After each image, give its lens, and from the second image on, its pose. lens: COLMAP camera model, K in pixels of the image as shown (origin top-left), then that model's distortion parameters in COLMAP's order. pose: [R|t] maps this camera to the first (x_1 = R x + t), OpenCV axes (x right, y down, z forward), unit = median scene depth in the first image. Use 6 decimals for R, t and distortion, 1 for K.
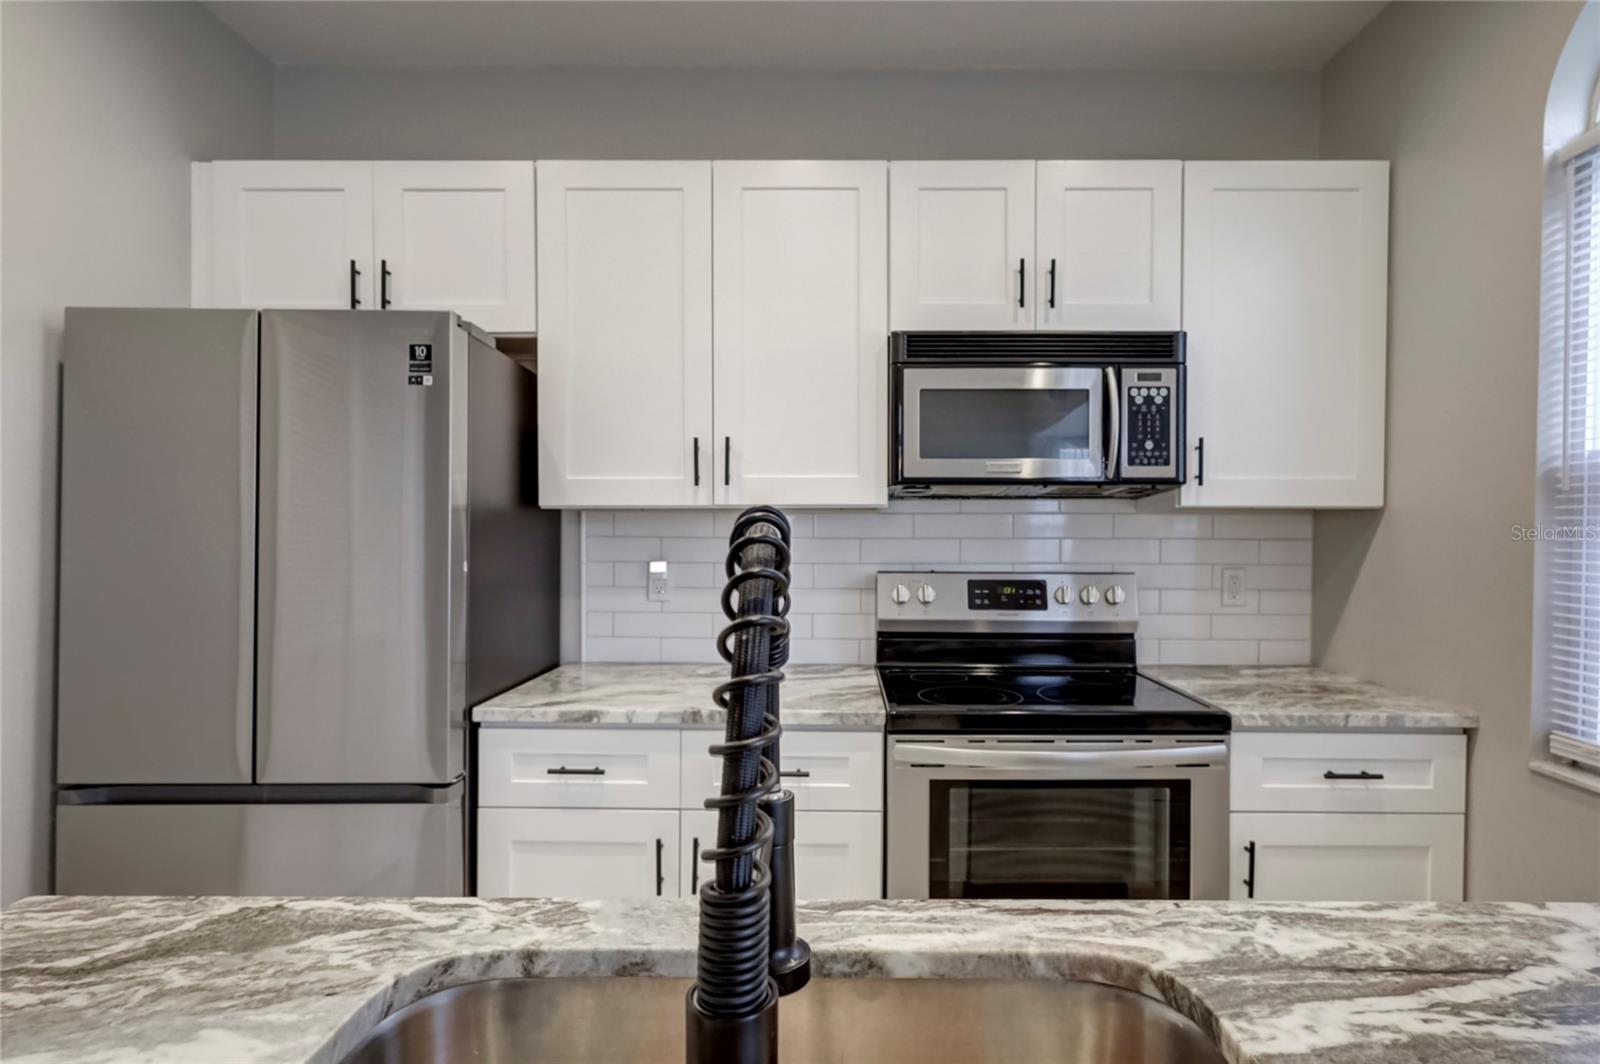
lens RADIAL K [[793.4, 0, 847.5], [0, 793.4, 542.7], [0, 0, 1]] dist [0.000885, 0.000435]
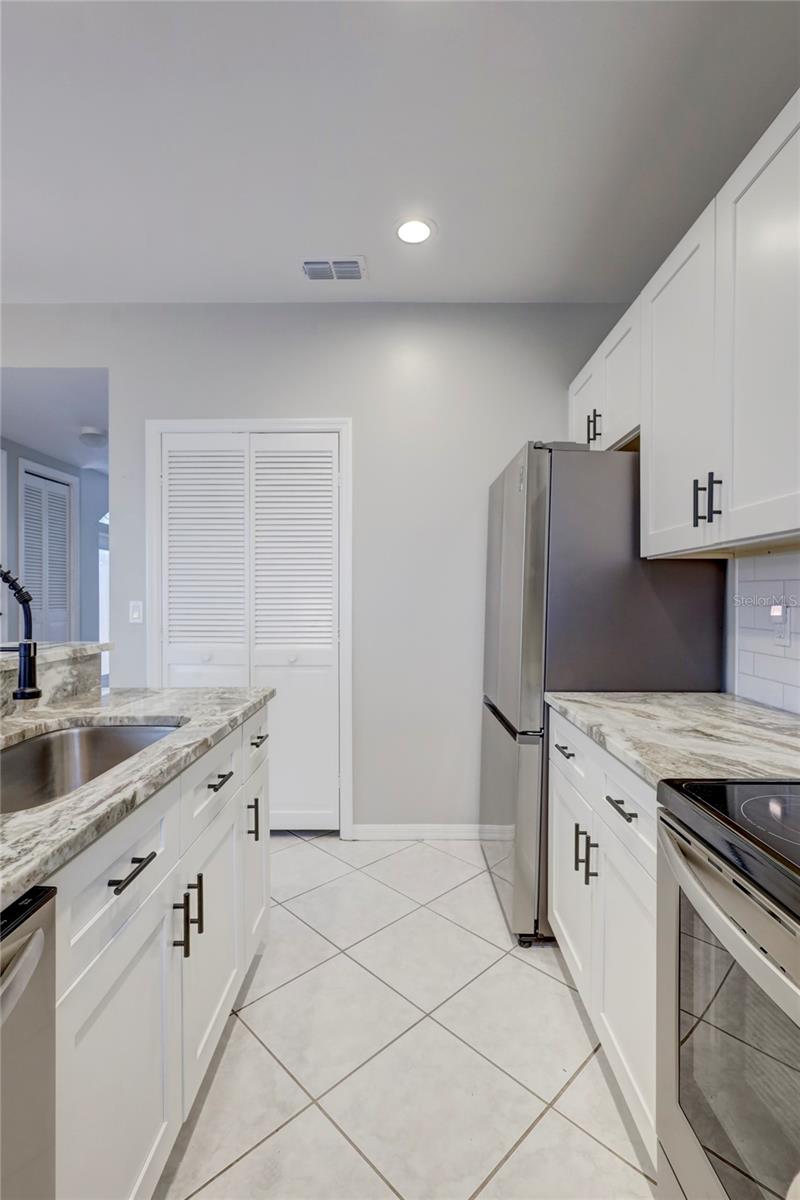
lens RADIAL K [[566.6, 0, 394.7], [0, 566.6, 598.2], [0, 0, 1]] dist [0.004335, -0.000012]
pose [[-0.020034, -0.001157, -0.999799, 0.547186], [-0.016387, 0.999865, -0.000828, 0.027057], [0.999665, 0.016367, -0.020051, 0.629115]]
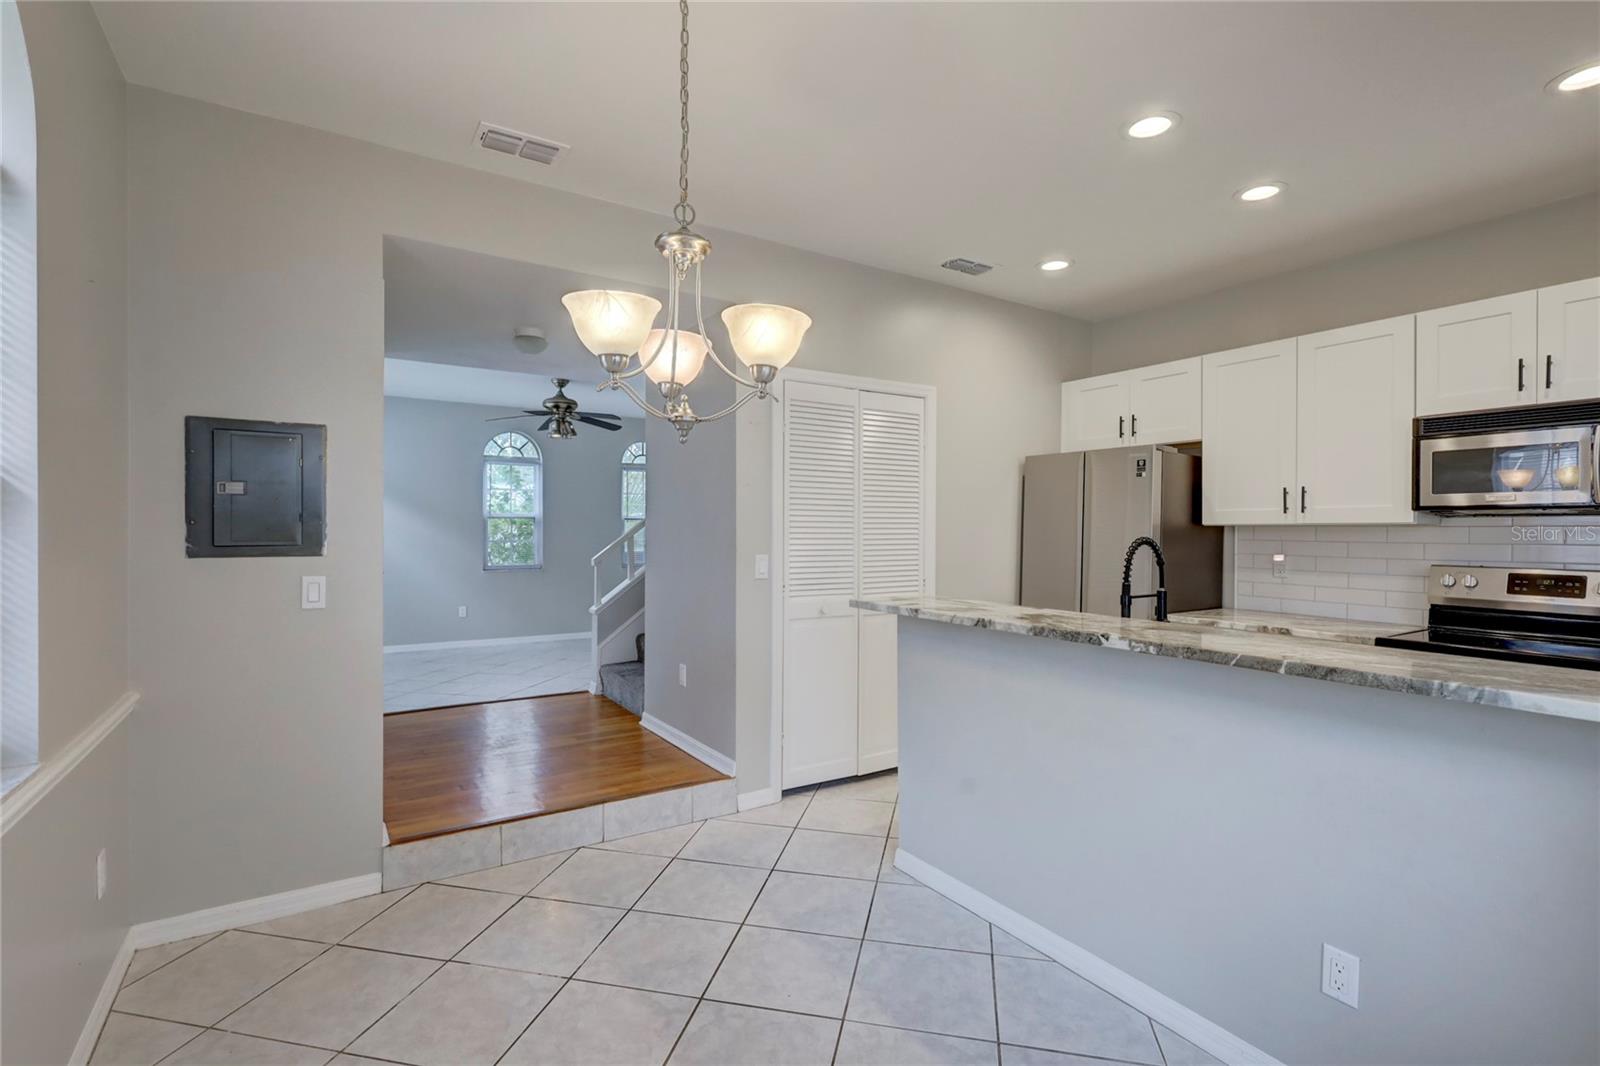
lens RADIAL K [[755.4, 0, 805.5], [0, 755.4, 526.3], [0, 0, 1]] dist [0.004335, -0.000012]
pose [[0.543881, -0.003881, -0.839153, 0.691787], [-0.014582, 0.999795, -0.014075, 0.000146], [0.839035, 0.019892, 0.543713, -0.913814]]
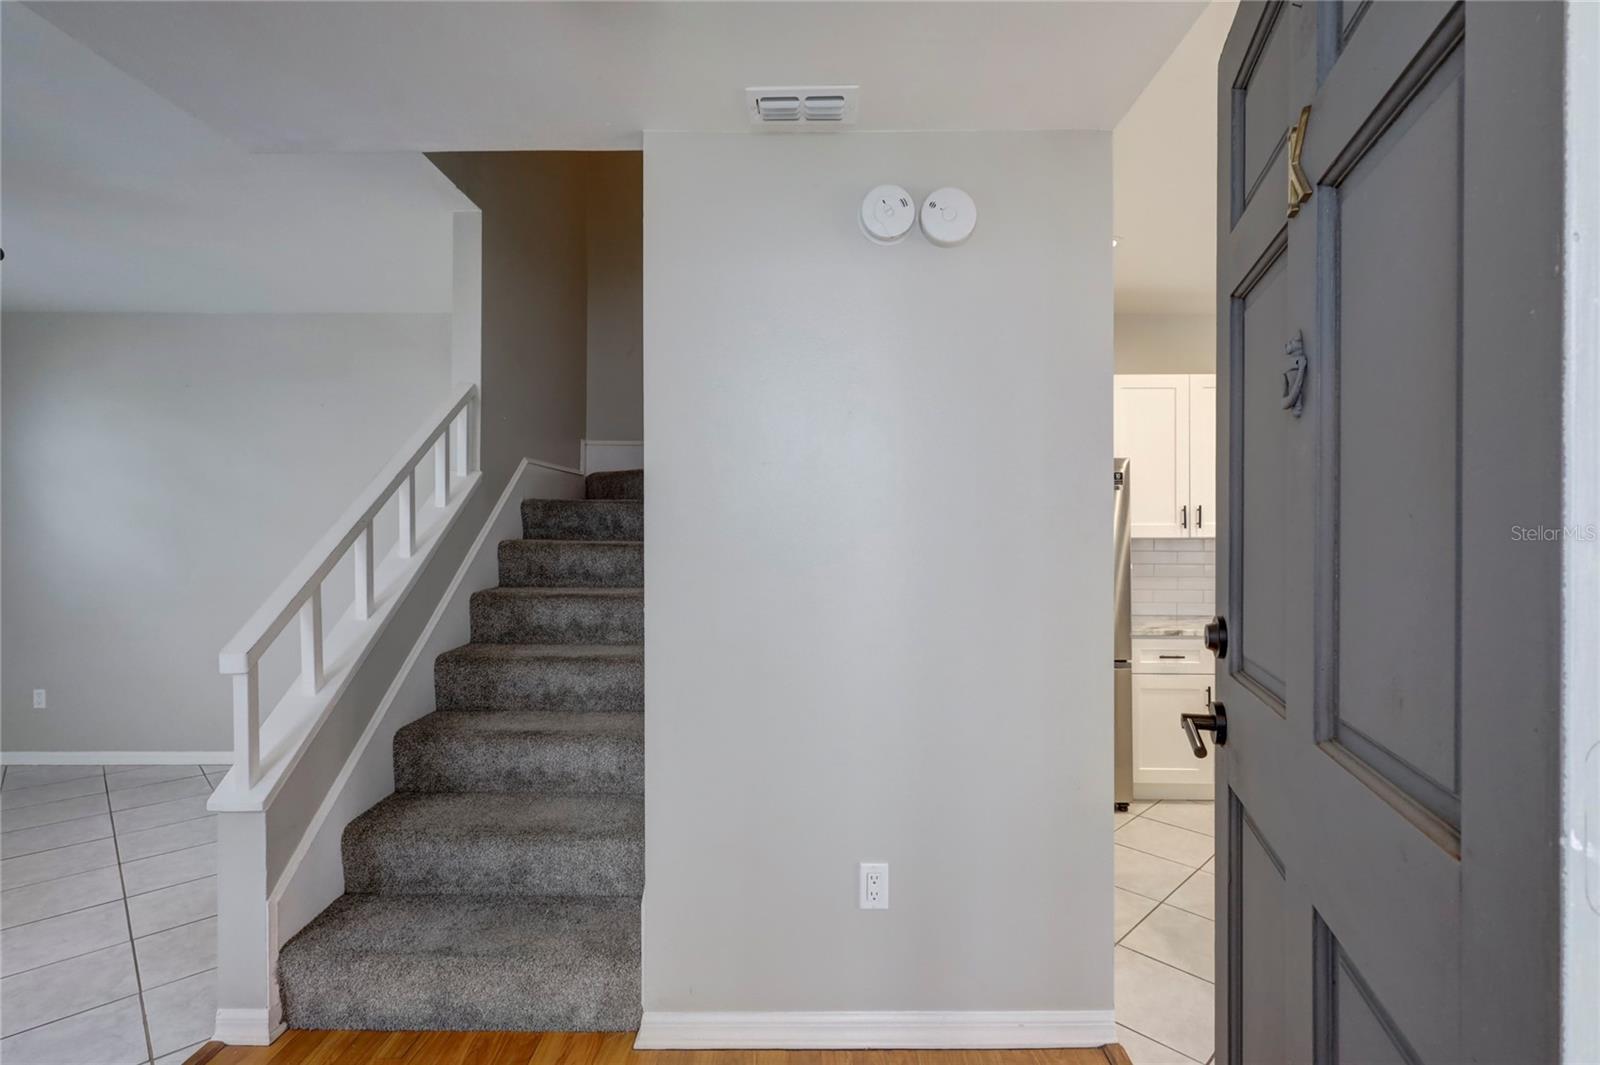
lens RADIAL K [[755.4, 0, 799.5], [0, 755.4, 530.3], [0, 0, 1]] dist [0.004335, -0.000012]
pose [[0.999996, -0.001045, 0.002721, -1.223508], [0.001067, 0.999967, -0.007997, -0.051331], [-0.002713, 0.008000, 0.999964, -1.011736]]
